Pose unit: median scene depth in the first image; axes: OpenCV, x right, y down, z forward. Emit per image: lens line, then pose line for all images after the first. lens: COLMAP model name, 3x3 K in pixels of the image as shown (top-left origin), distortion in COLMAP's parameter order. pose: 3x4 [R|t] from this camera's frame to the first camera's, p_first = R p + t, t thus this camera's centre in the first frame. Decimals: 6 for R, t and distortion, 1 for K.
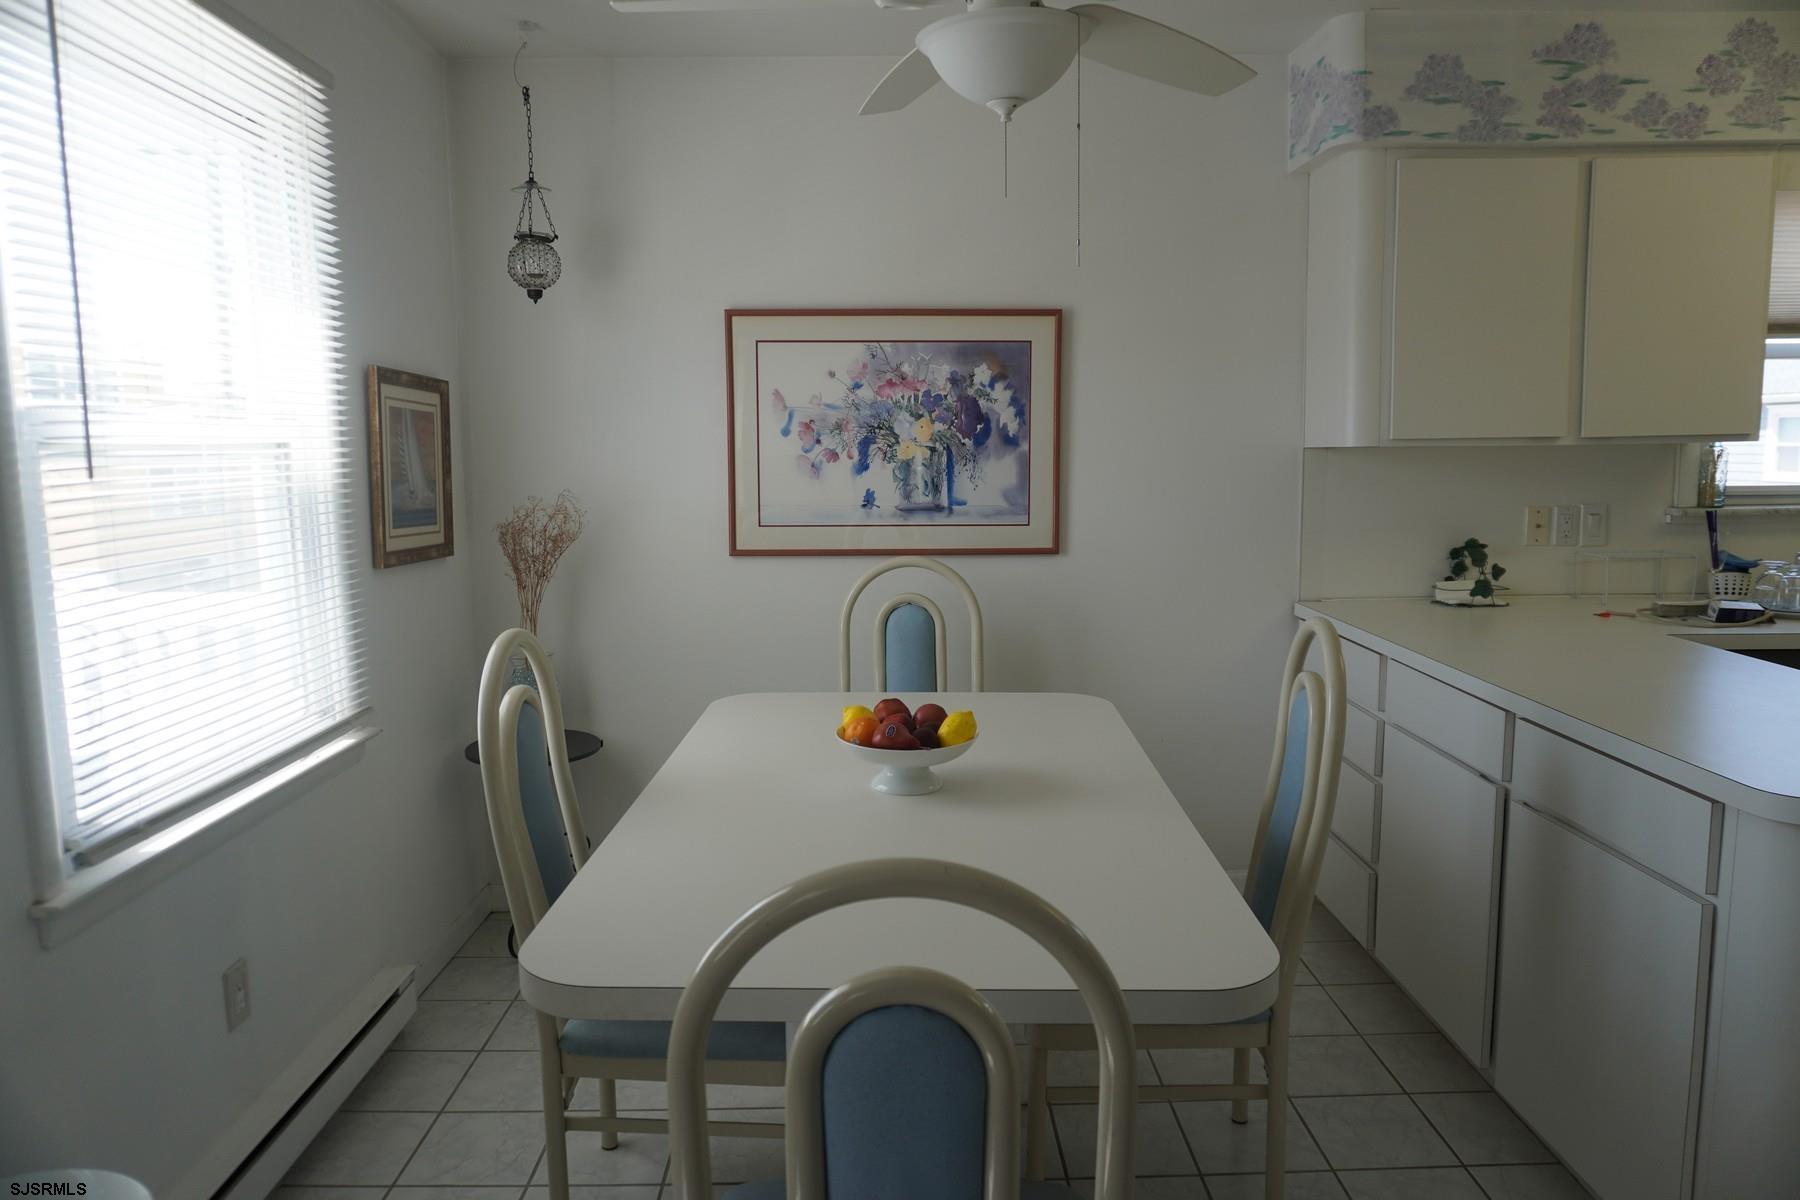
lens RADIAL K [[1226.1, 0, 900.0], [0, 1226.1, 600.0], [0, 0, 1]] dist [-0.055114, 0.042401]
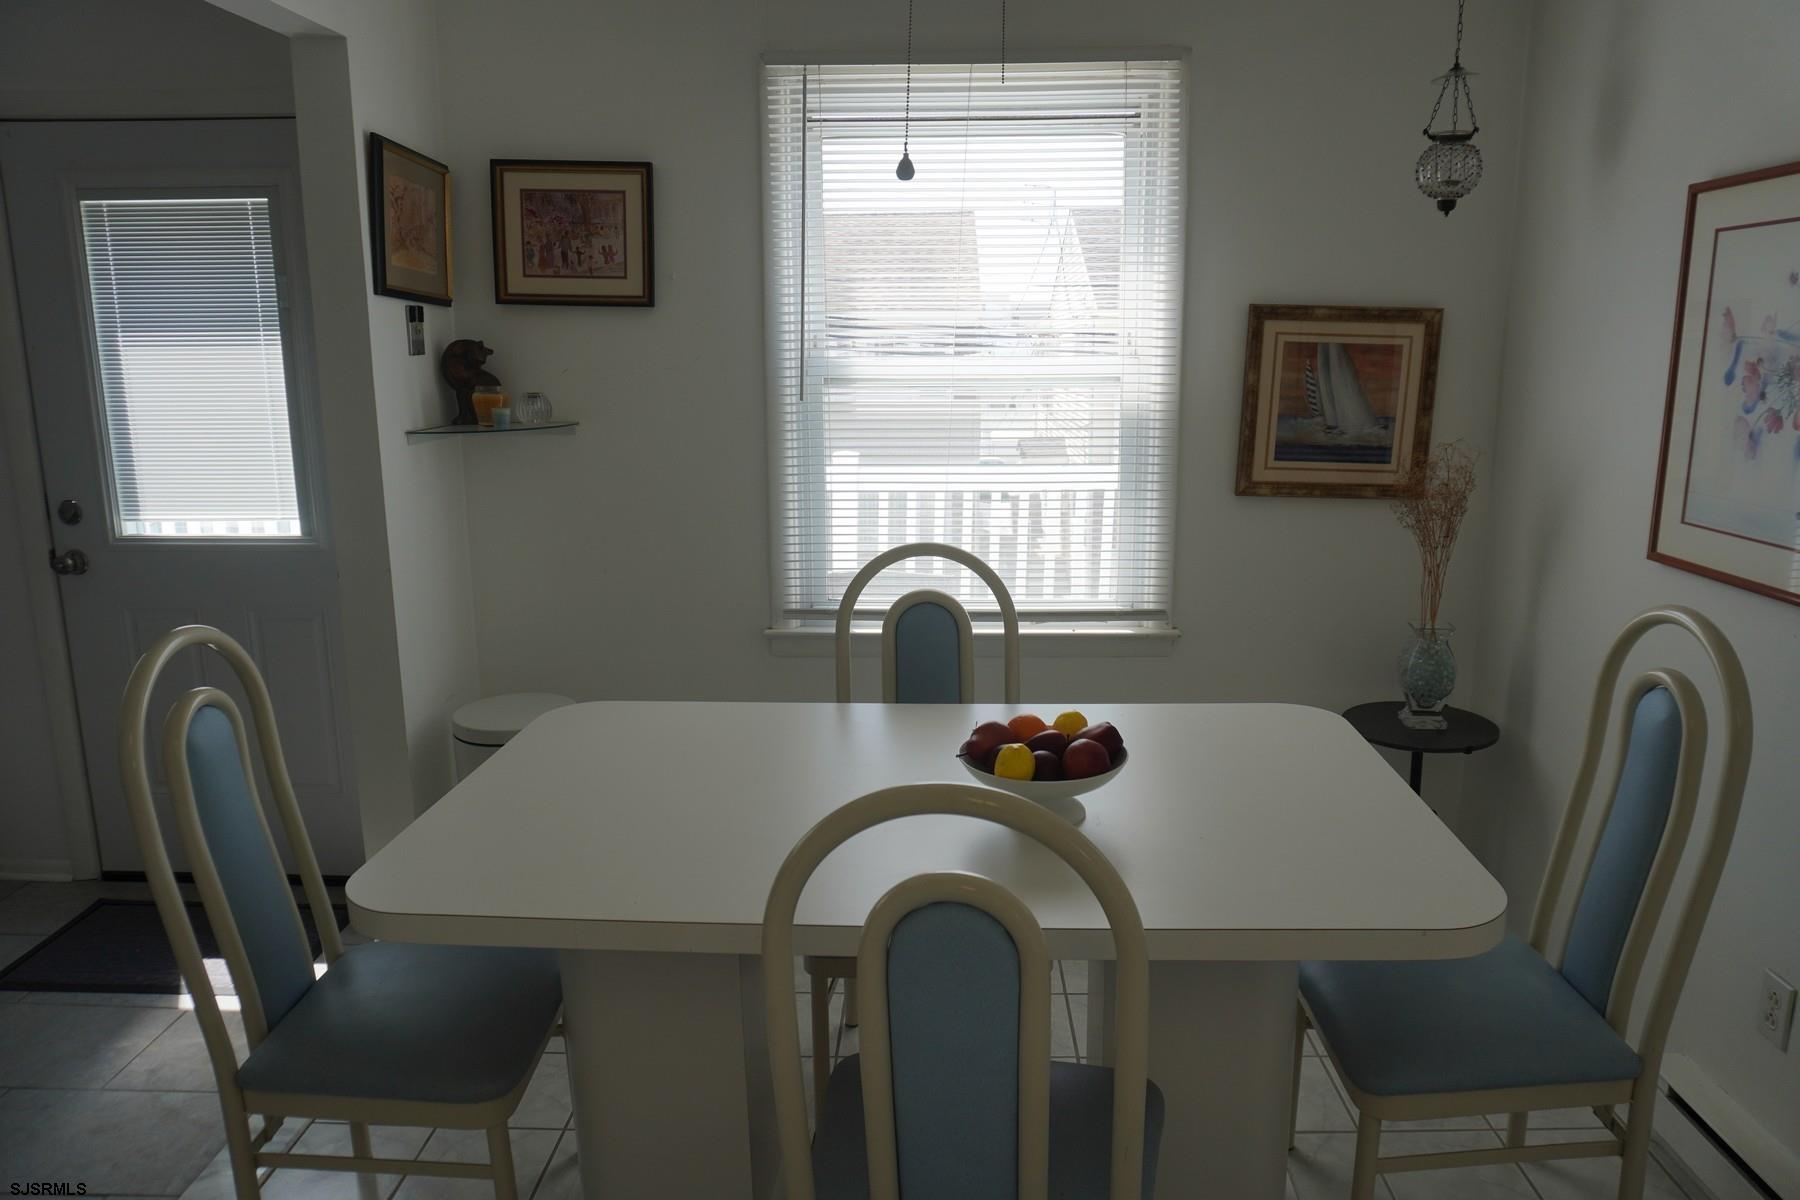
lens RADIAL K [[1226.1, 0, 900.0], [0, 1226.1, 600.0], [0, 0, 1]] dist [-0.055114, 0.042401]
pose [[-0.063528, 0.212740, -0.975041, 0.548215], [-0.112138, 0.969306, 0.218795, -0.114689], [0.991660, 0.123239, -0.037722, 0.623618]]
